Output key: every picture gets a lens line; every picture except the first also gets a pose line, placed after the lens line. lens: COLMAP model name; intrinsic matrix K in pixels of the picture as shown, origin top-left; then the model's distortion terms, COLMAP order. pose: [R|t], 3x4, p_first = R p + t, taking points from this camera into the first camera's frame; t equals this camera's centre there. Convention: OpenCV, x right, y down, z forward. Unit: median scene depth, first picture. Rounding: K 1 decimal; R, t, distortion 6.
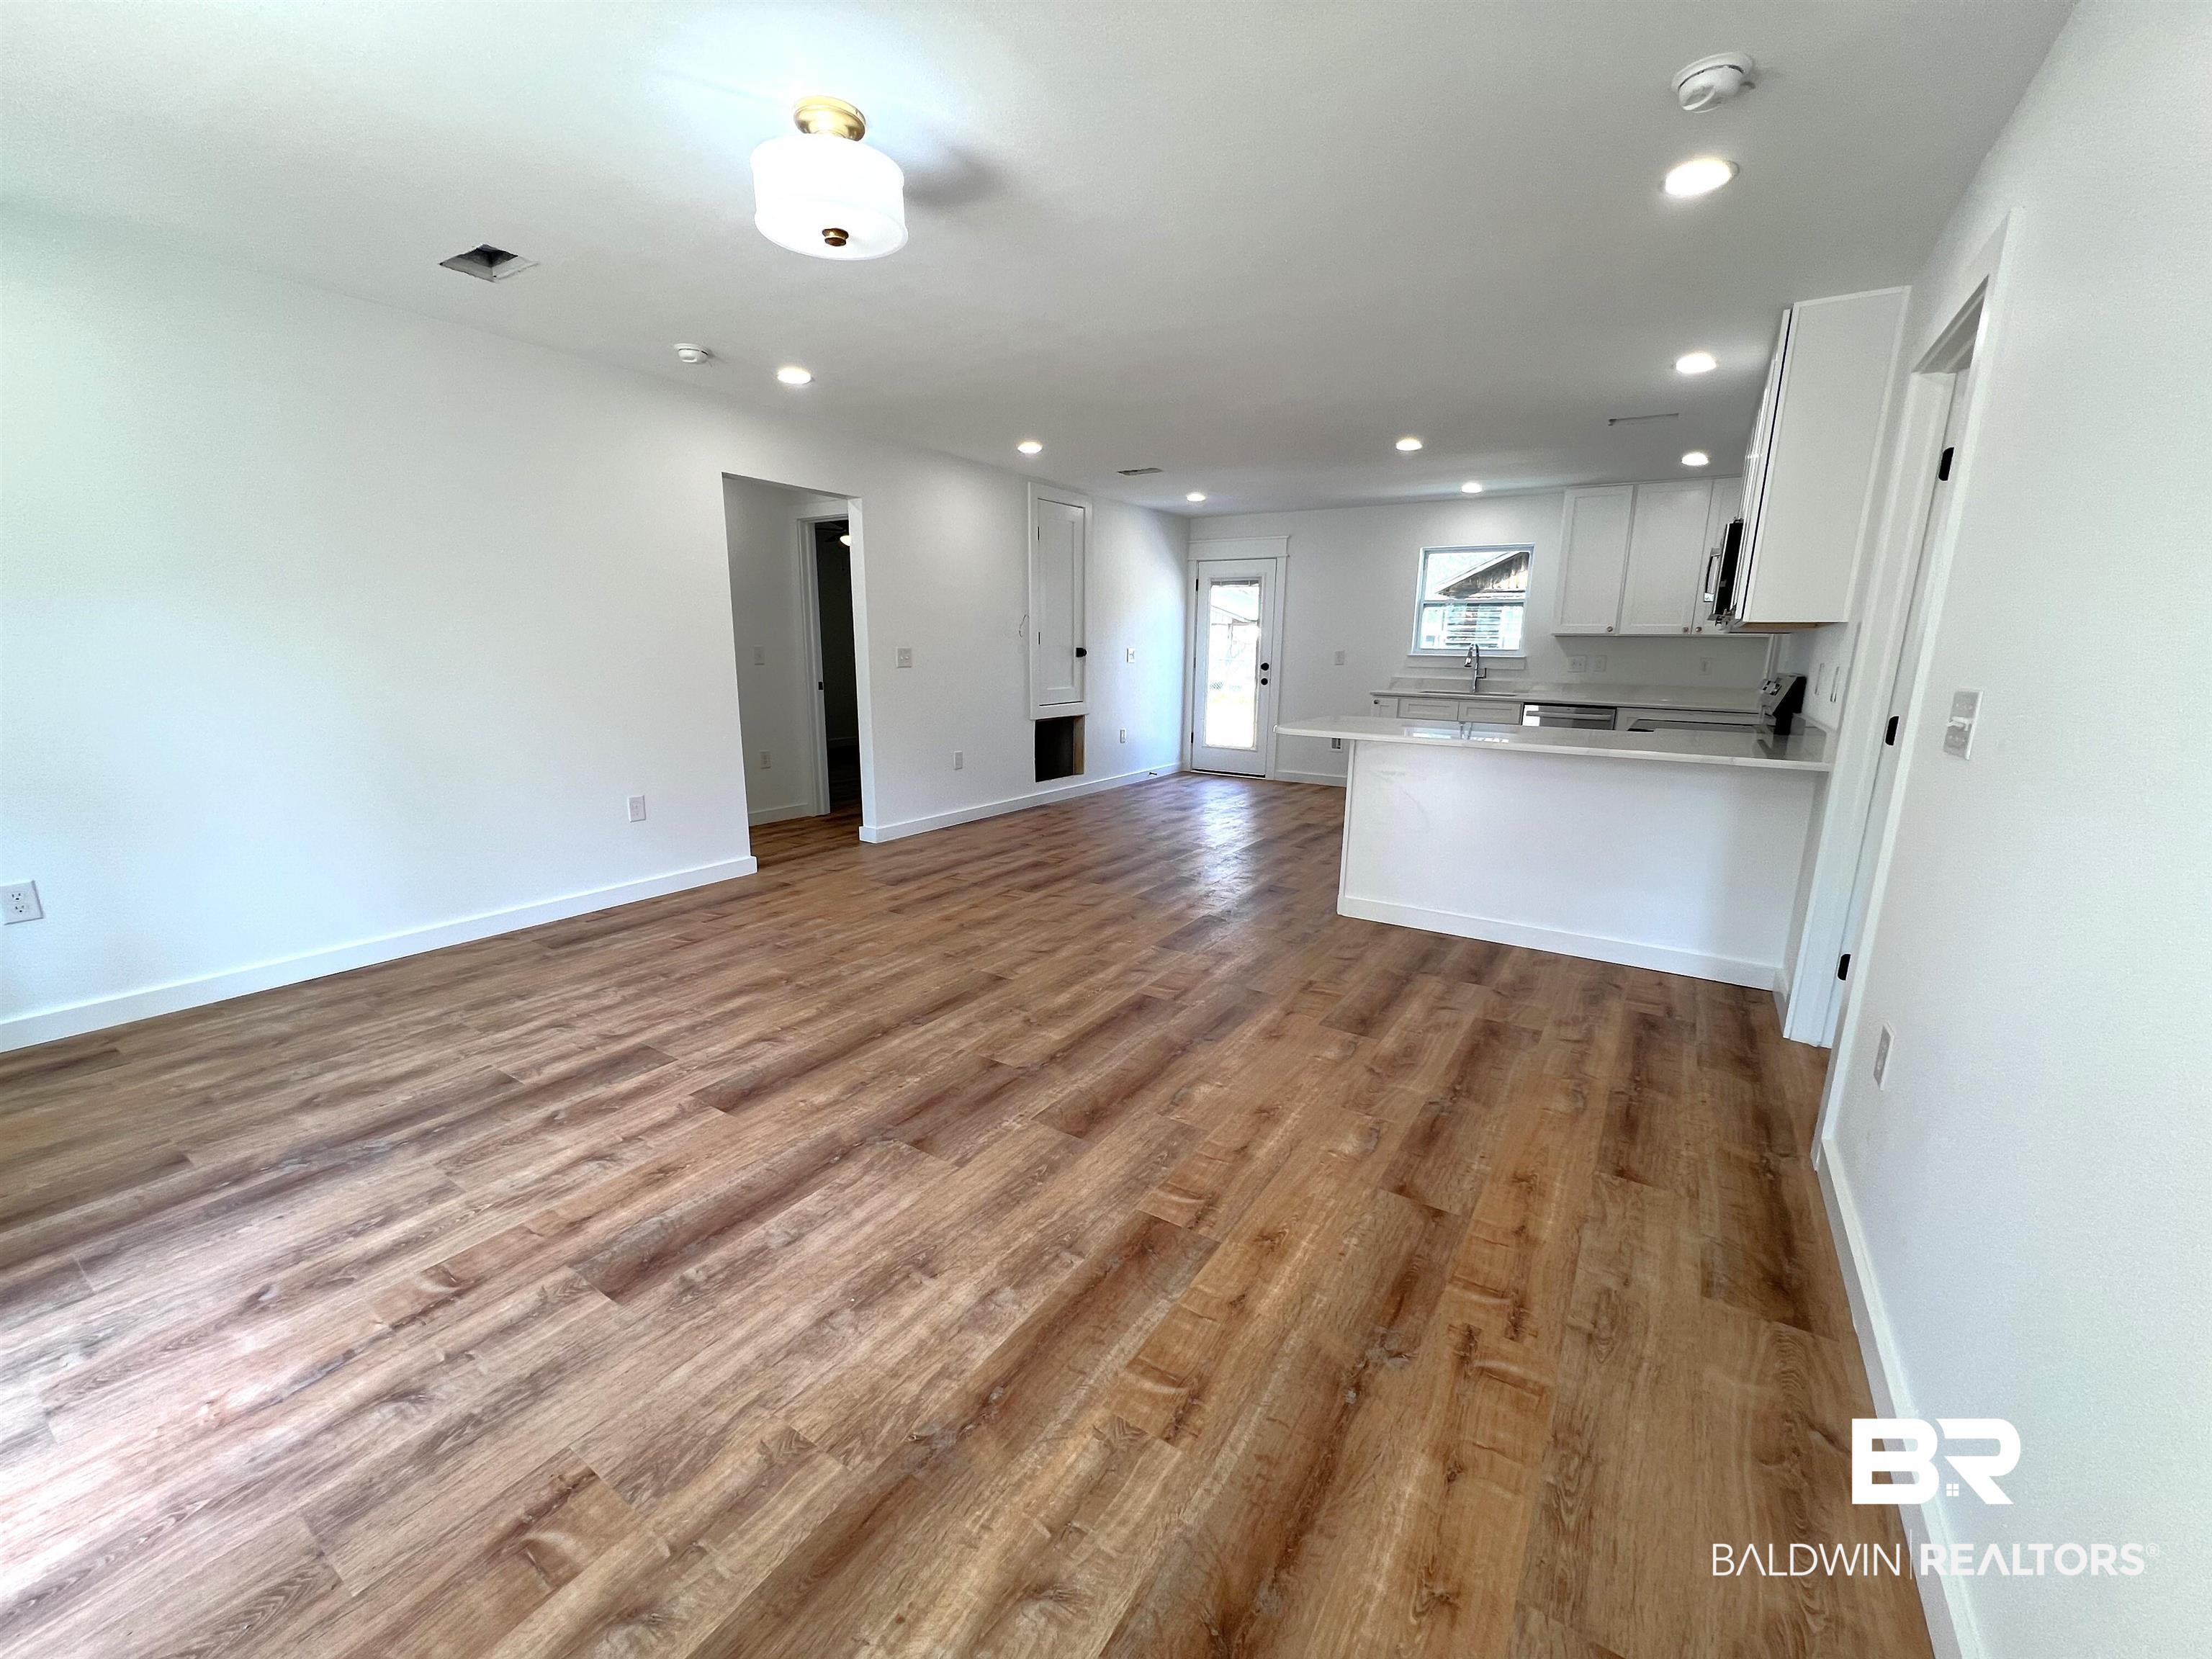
lens RADIAL K [[883.4, 0, 1109.4], [0, 883.4, 829.1], [0, 0, 1]] dist [-0.001858, 0.000695]
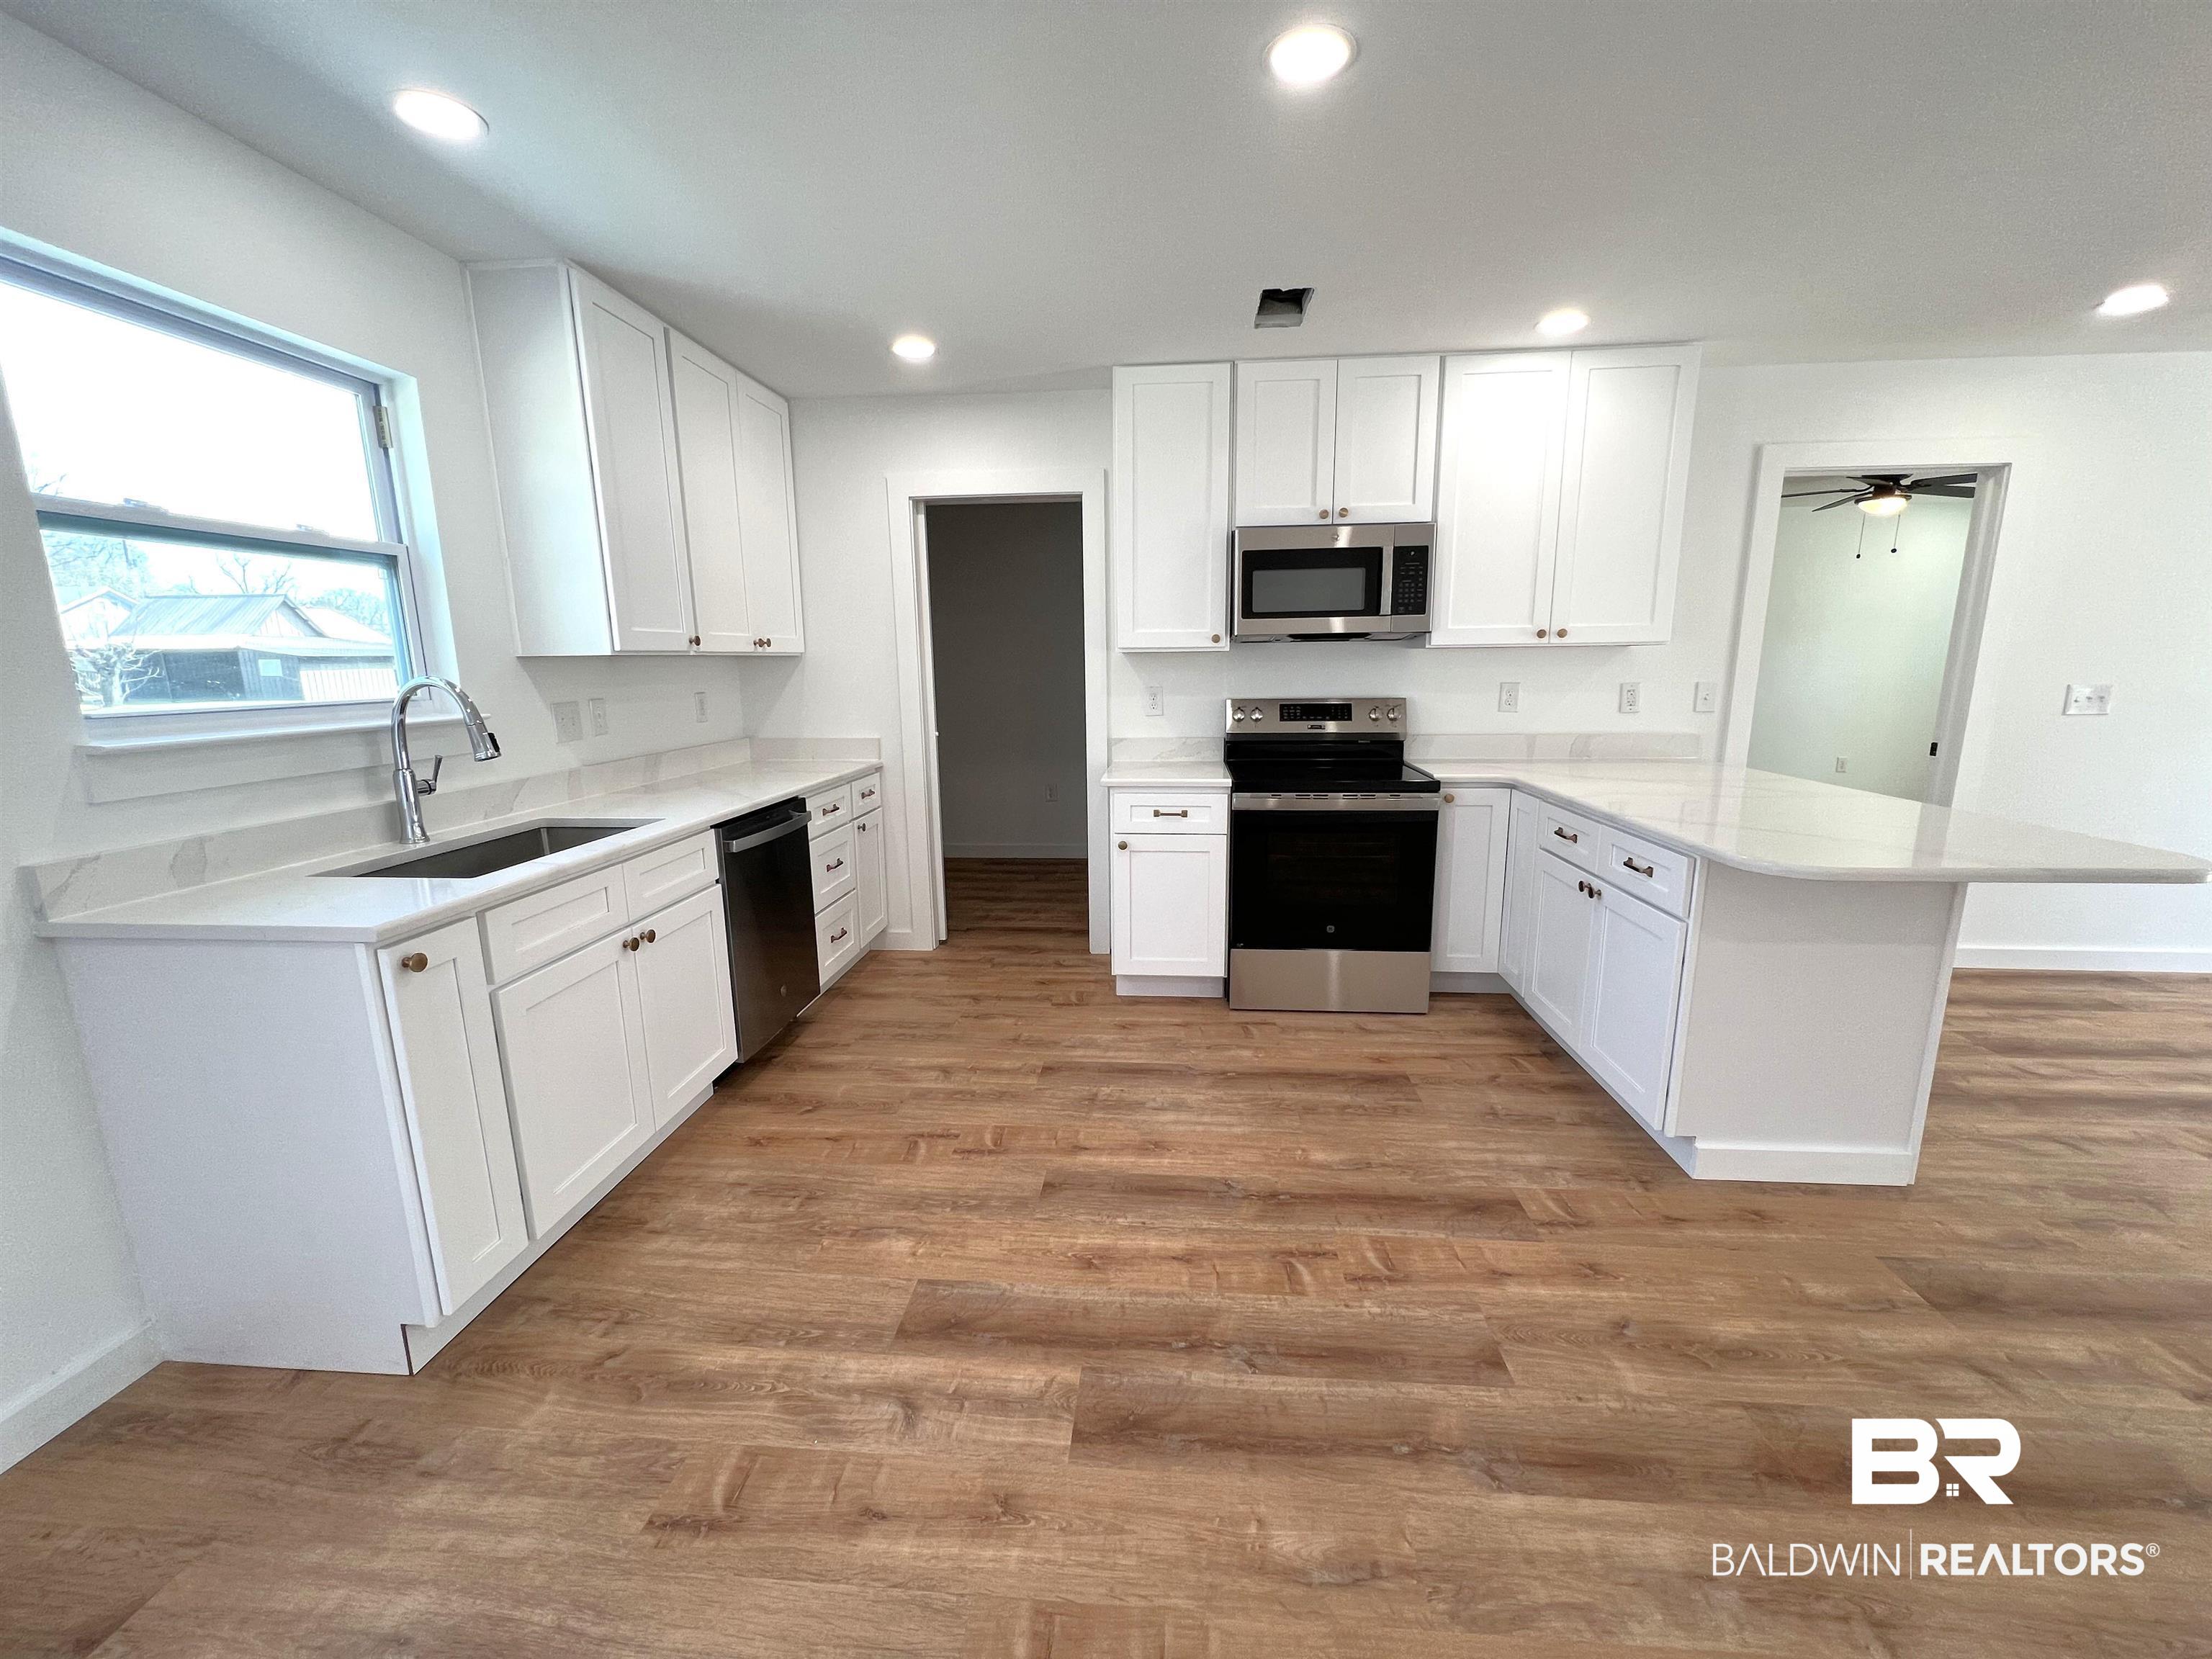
lens RADIAL K [[883.4, 0, 1108.1], [0, 883.4, 834.3], [0, 0, 1]] dist [-0.001858, 0.000695]
pose [[-0.469345, -0.182789, 0.863889, 0.104686], [0.184863, 0.936319, 0.298549, -0.557711], [-0.863447, 0.299824, -0.405666, 2.504470]]
